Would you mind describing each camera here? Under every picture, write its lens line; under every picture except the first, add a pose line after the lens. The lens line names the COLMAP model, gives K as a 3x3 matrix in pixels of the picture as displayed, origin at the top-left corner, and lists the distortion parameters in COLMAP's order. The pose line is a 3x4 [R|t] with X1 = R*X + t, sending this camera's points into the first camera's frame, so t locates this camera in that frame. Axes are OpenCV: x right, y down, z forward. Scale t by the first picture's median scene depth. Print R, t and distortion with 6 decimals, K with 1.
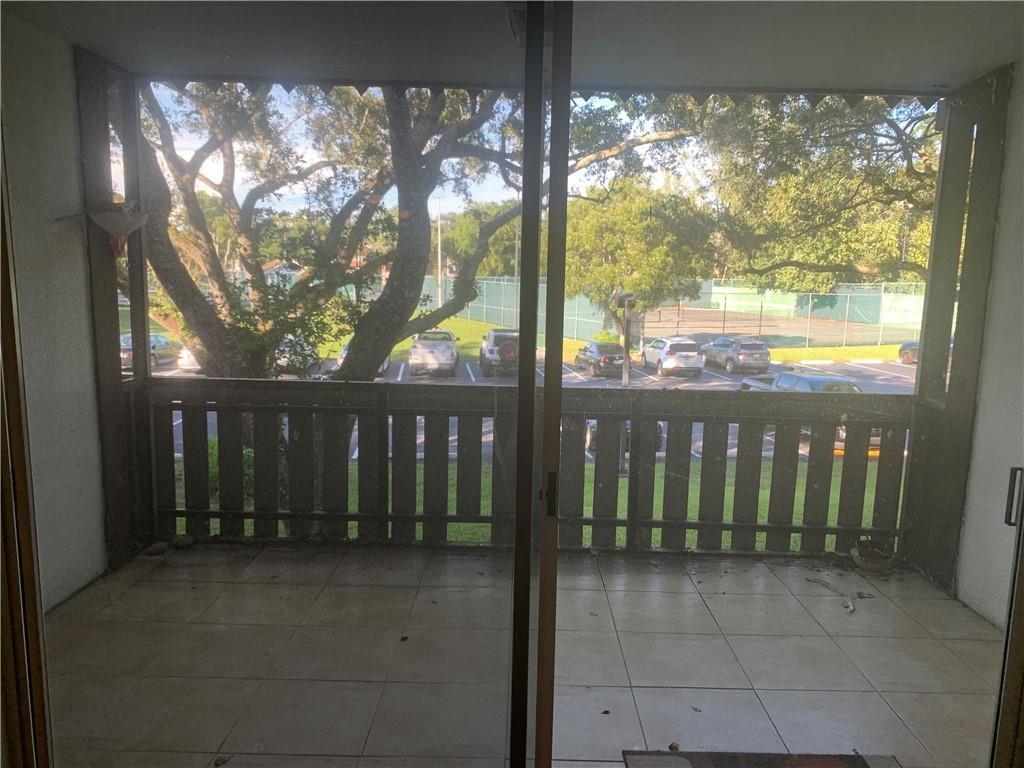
lens RADIAL K [[778.8, 0, 512.0], [0, 778.8, 384.0], [0, 0, 1]] dist [0.003109, -0.002918]
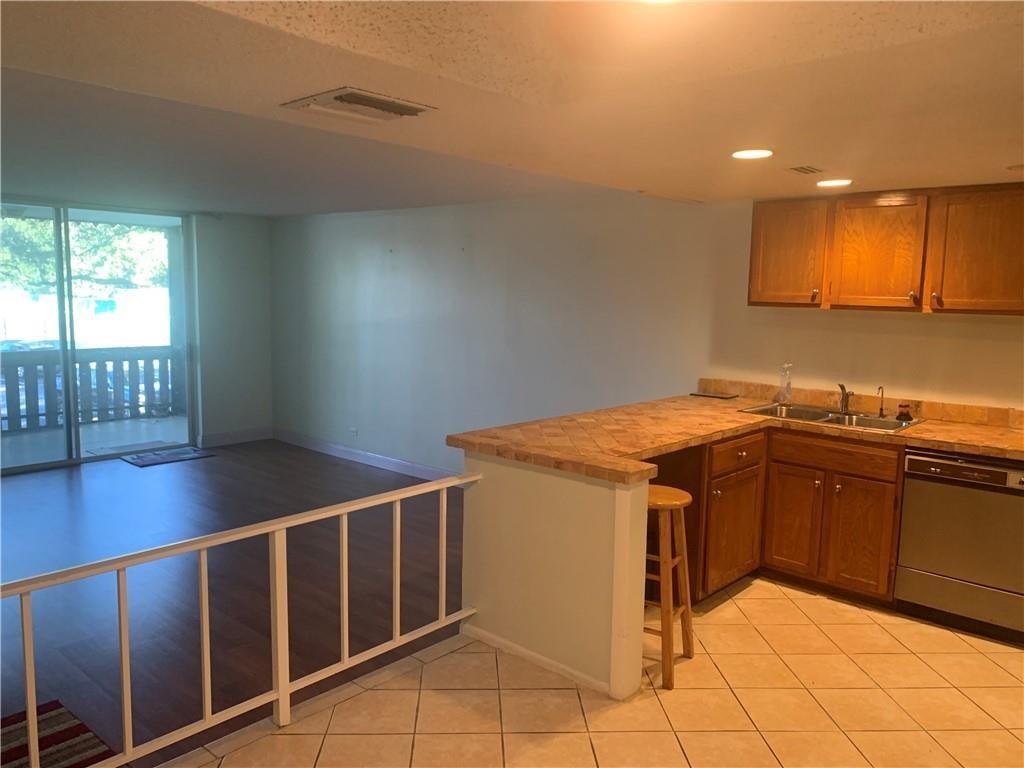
lens RADIAL K [[778.8, 0, 512.0], [0, 778.8, 384.0], [0, 0, 1]] dist [0.003109, -0.002918]
pose [[0.649868, -0.096299, 0.753922, -0.123880], [0.099068, 0.994211, 0.041597, 0.025467], [-0.753563, 0.047657, 0.655646, -0.272337]]
